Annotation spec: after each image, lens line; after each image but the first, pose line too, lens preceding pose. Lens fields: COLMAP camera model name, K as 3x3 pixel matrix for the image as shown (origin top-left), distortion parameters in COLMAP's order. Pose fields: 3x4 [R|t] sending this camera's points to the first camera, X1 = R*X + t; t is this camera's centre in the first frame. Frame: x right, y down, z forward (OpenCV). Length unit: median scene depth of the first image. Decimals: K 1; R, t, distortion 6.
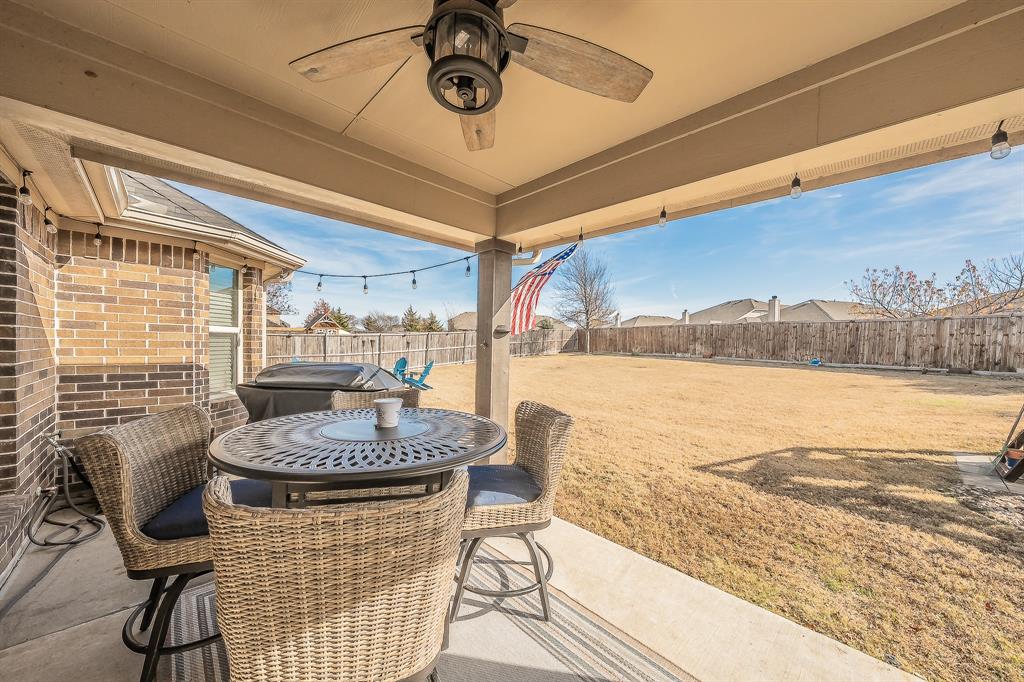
lens RADIAL K [[337.8, 0, 508.8], [0, 337.8, 354.3], [0, 0, 1]] dist [-0.000494, 0.000032]
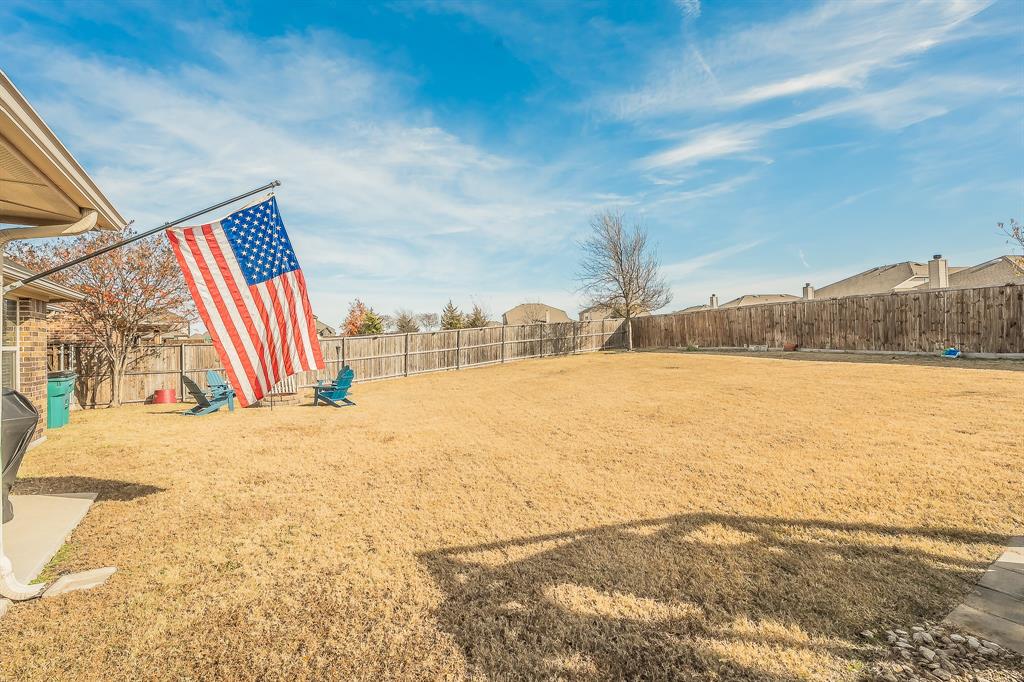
lens RADIAL K [[408.2, 0, 512.0], [0, 408.2, 341.0], [0, 0, 1]] dist [0.008179, -0.000270]
pose [[0.983585, -0.042318, -0.175412, 0.165952], [0.036827, 0.998728, -0.034445, -0.001151], [0.176647, 0.027419, 0.983892, 0.061602]]
